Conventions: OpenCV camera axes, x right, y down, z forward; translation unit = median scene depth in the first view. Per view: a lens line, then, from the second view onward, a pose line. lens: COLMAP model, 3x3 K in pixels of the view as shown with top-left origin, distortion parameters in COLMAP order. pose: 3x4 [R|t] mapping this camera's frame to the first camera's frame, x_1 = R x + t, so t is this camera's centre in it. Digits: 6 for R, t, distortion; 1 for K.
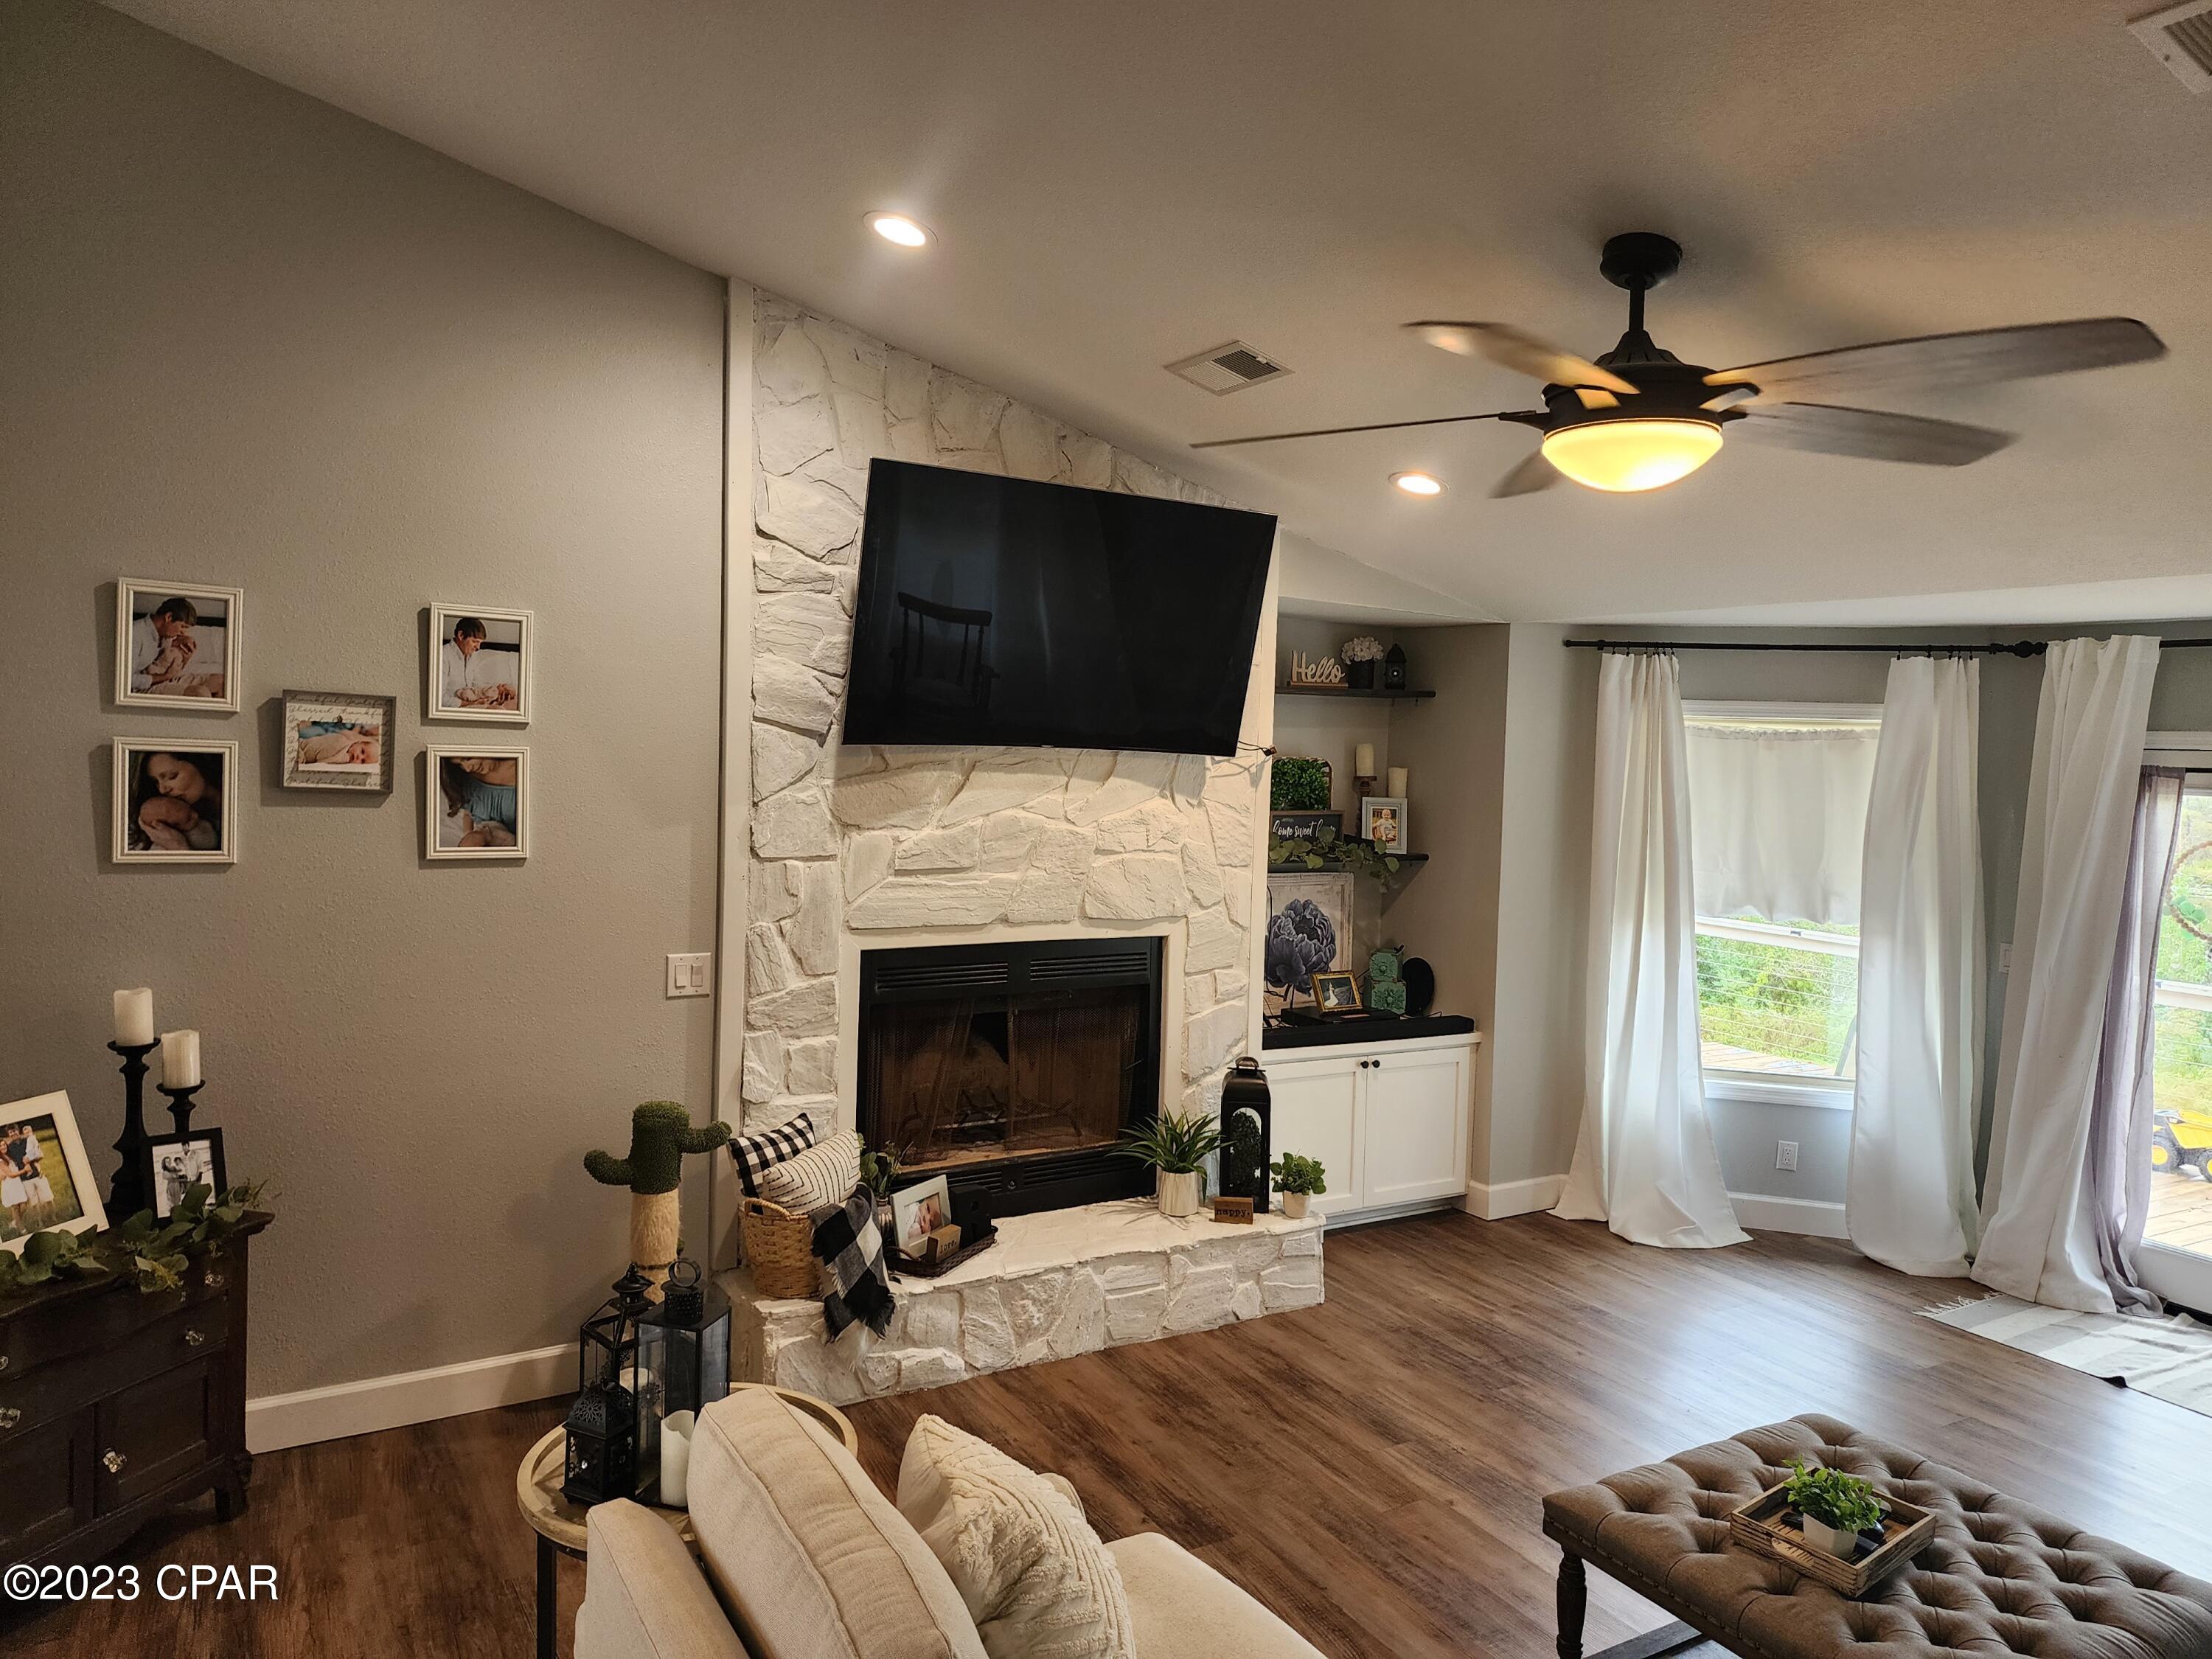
lens RADIAL K [[1473.5, 0, 1117.2], [0, 1473.5, 824.7], [0, 0, 1]] dist [0.072638, -0.052464]
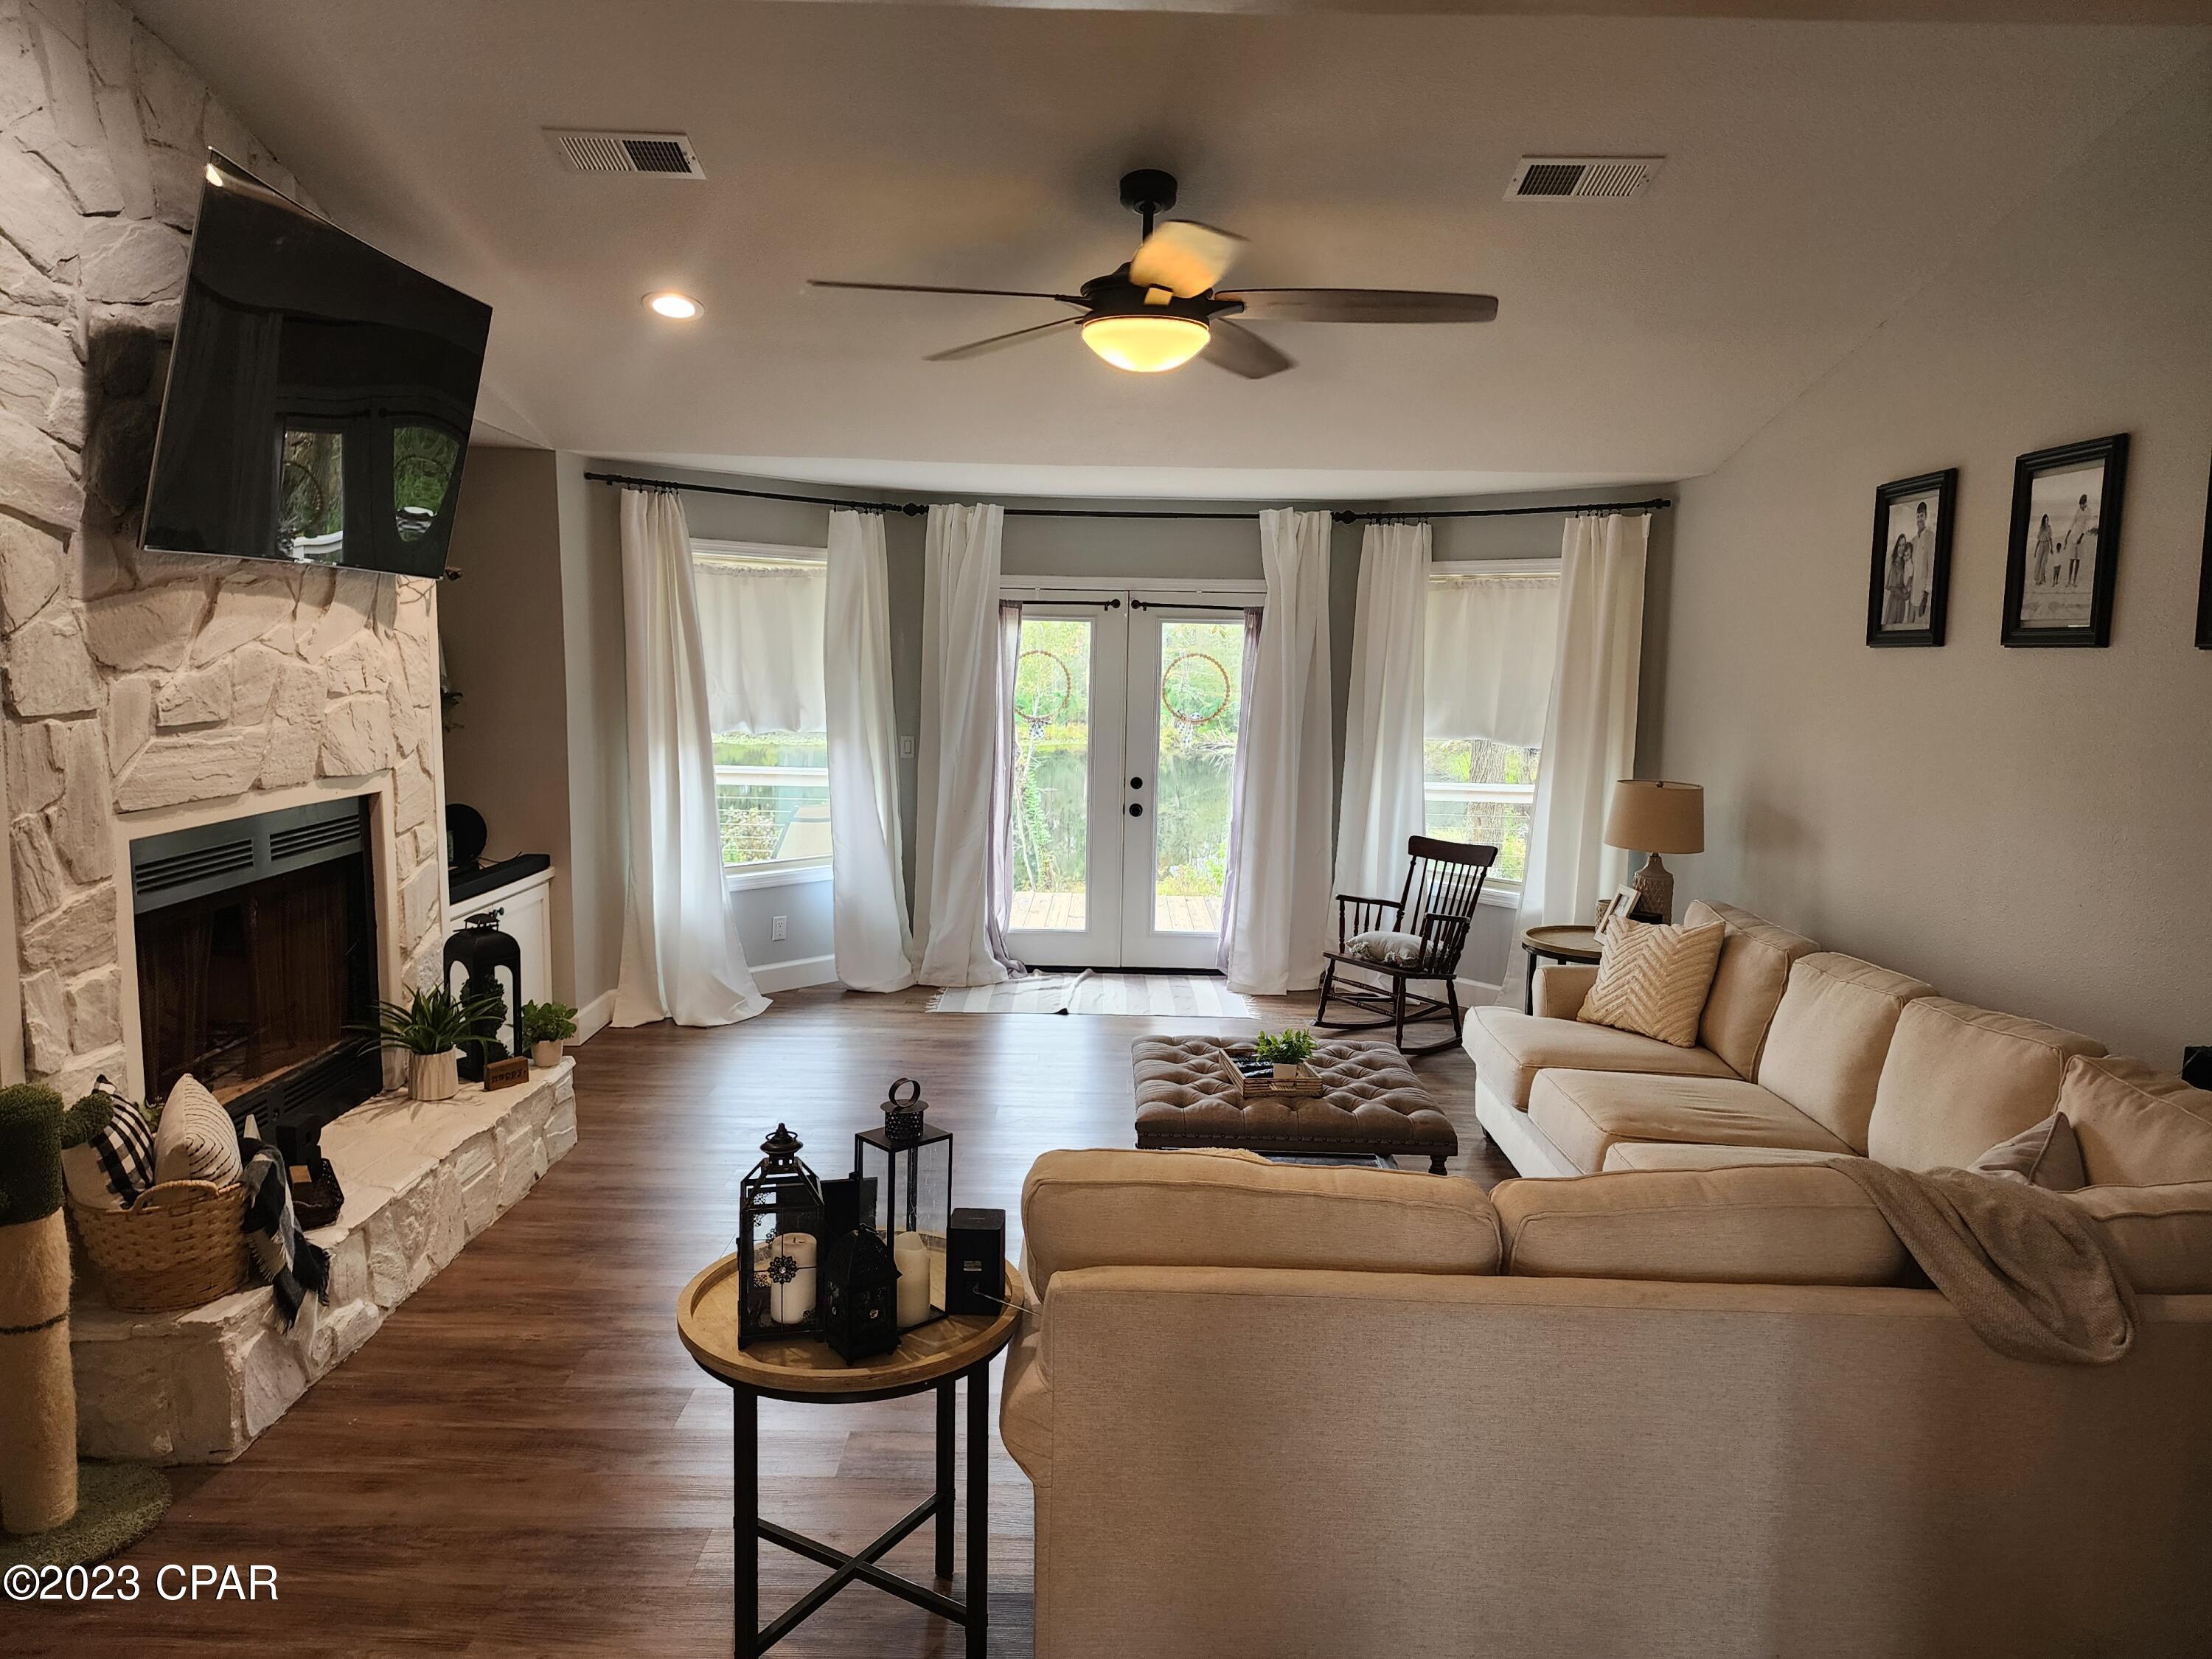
lens RADIAL K [[1473.5, 0, 1111.0], [0, 1473.5, 830.4], [0, 0, 1]] dist [0.072638, -0.052464]
pose [[0.520825, -0.130369, 0.843650, -0.528632], [0.045856, 0.991116, 0.124848, 0.009764], [-0.852431, -0.026338, 0.522176, 0.203280]]
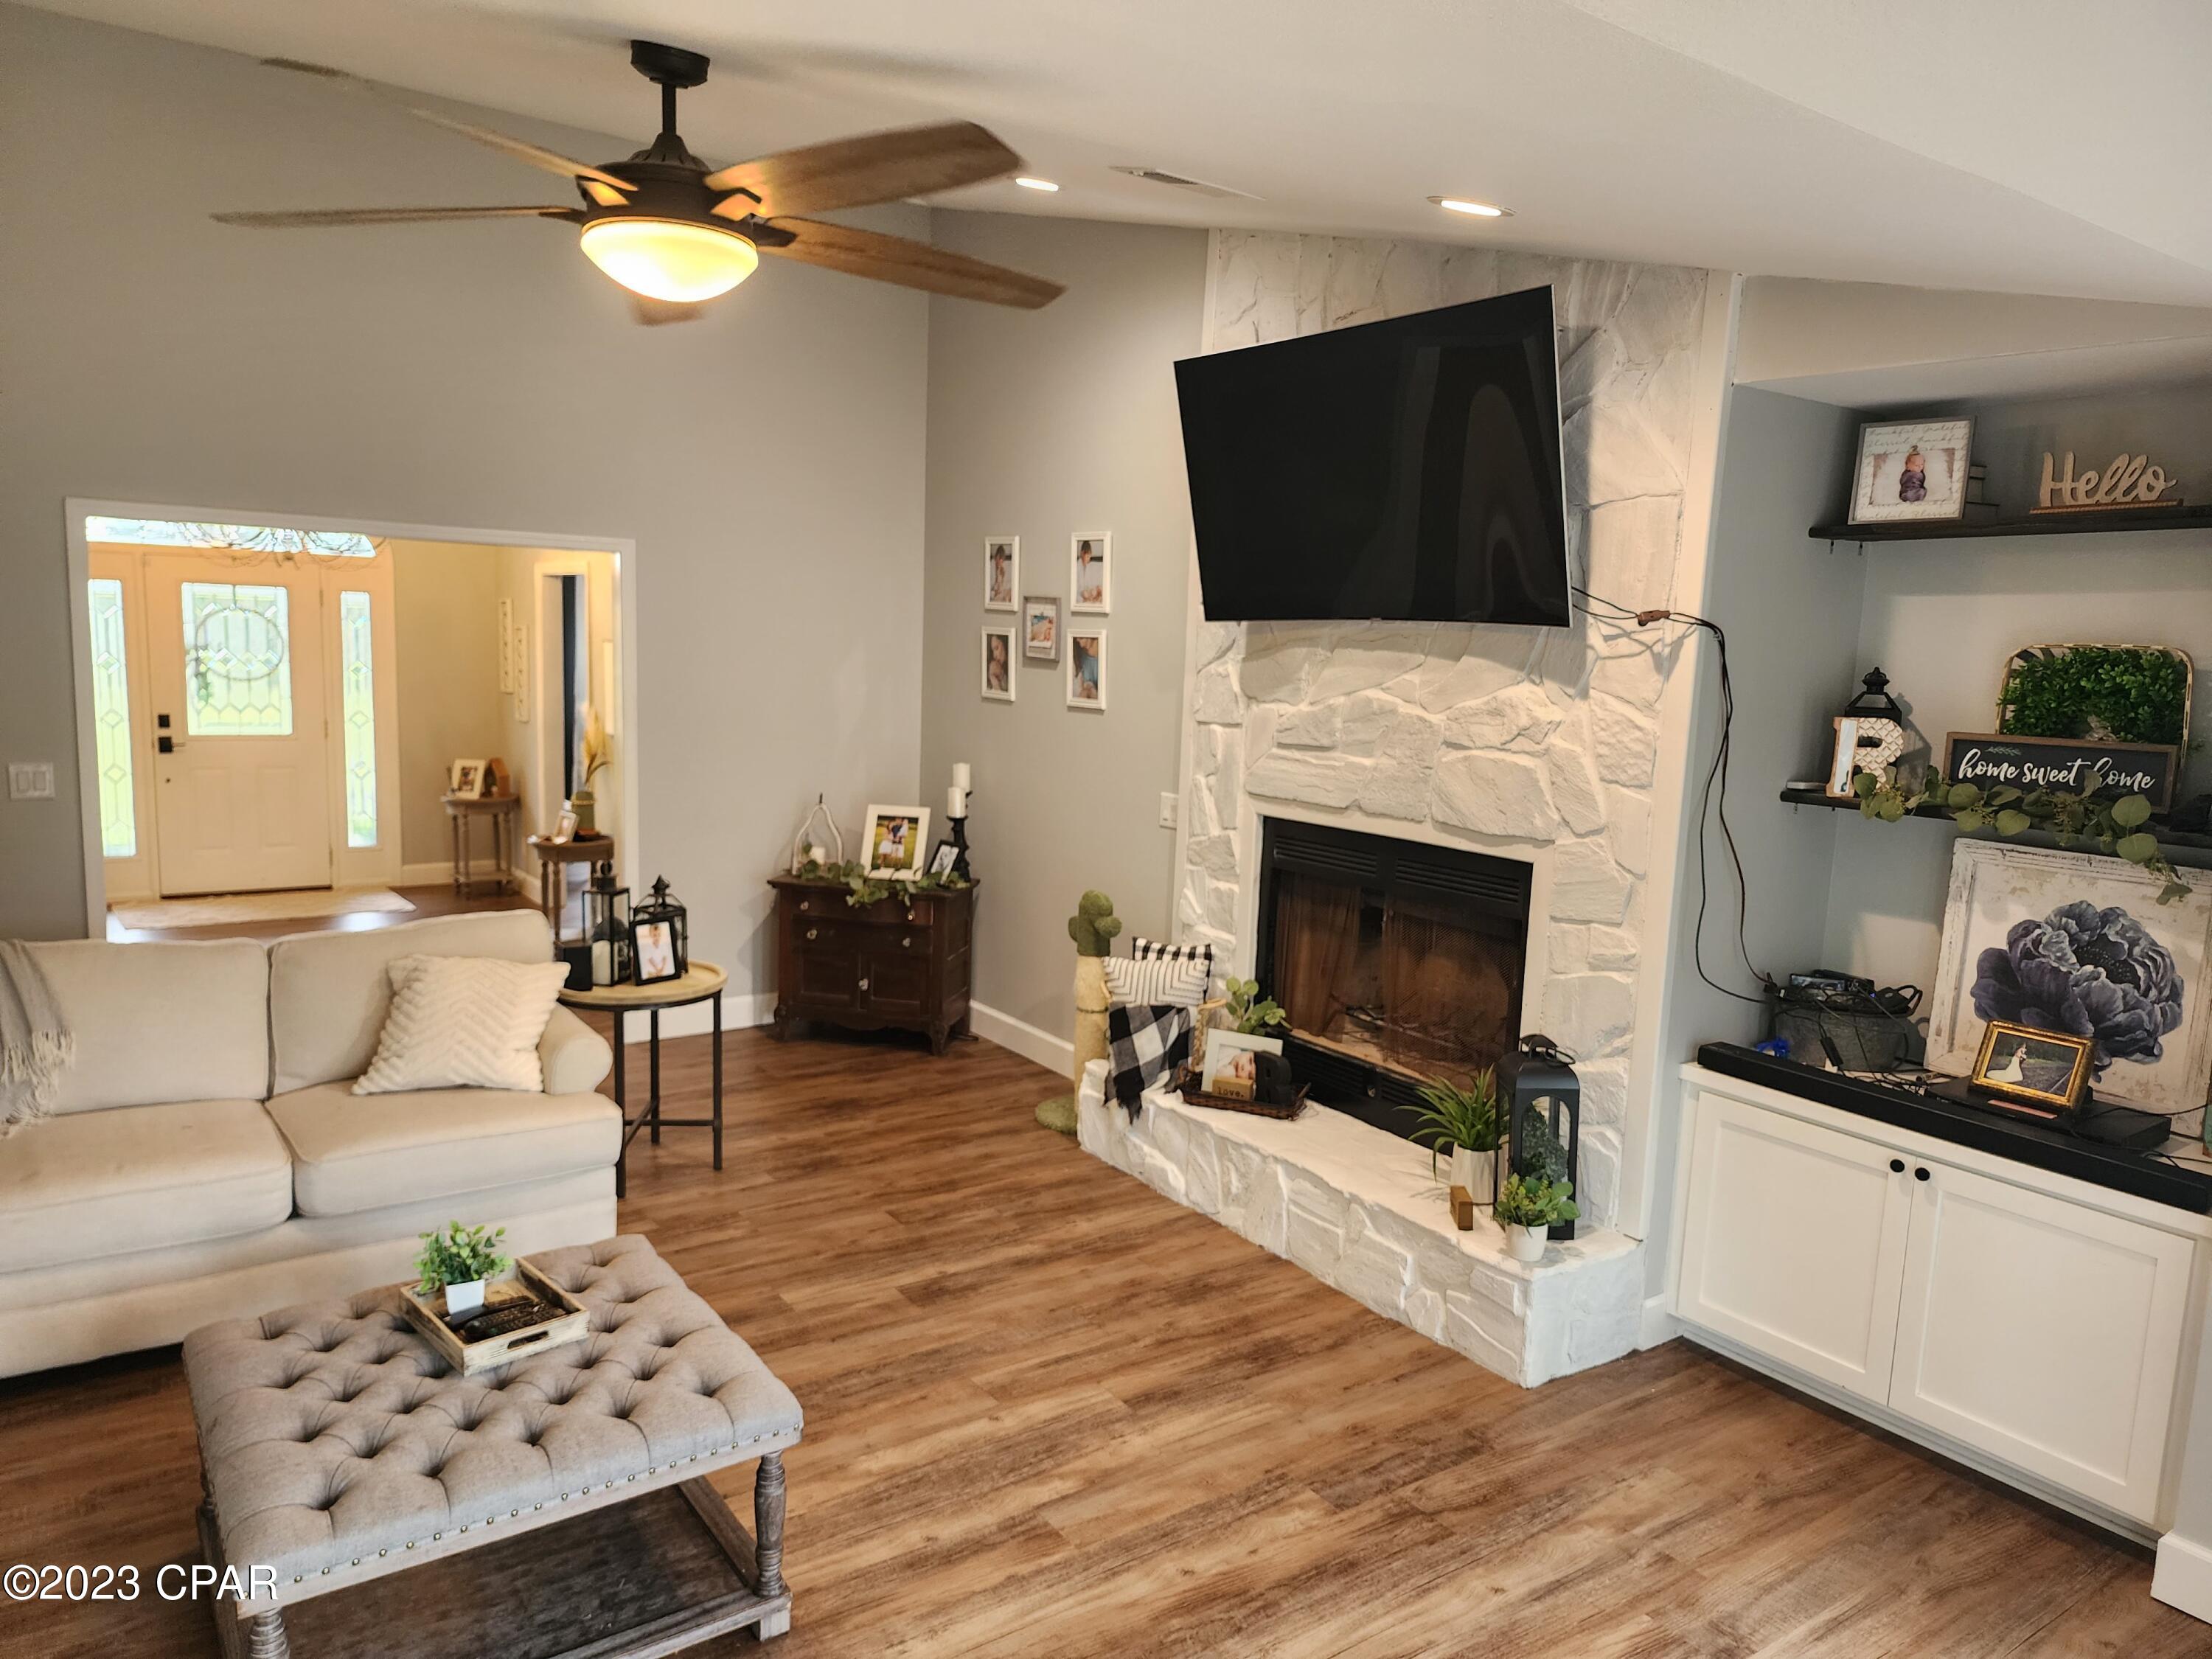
lens RADIAL K [[1473.5, 0, 1112.5], [0, 1473.5, 853.2], [0, 0, 1]] dist [0.072638, -0.052464]
pose [[0.076864, 0.111615, -0.990774, 0.880107], [-0.092893, 0.990194, 0.104343, 0.009928], [0.992705, 0.084015, 0.086479, 0.782210]]
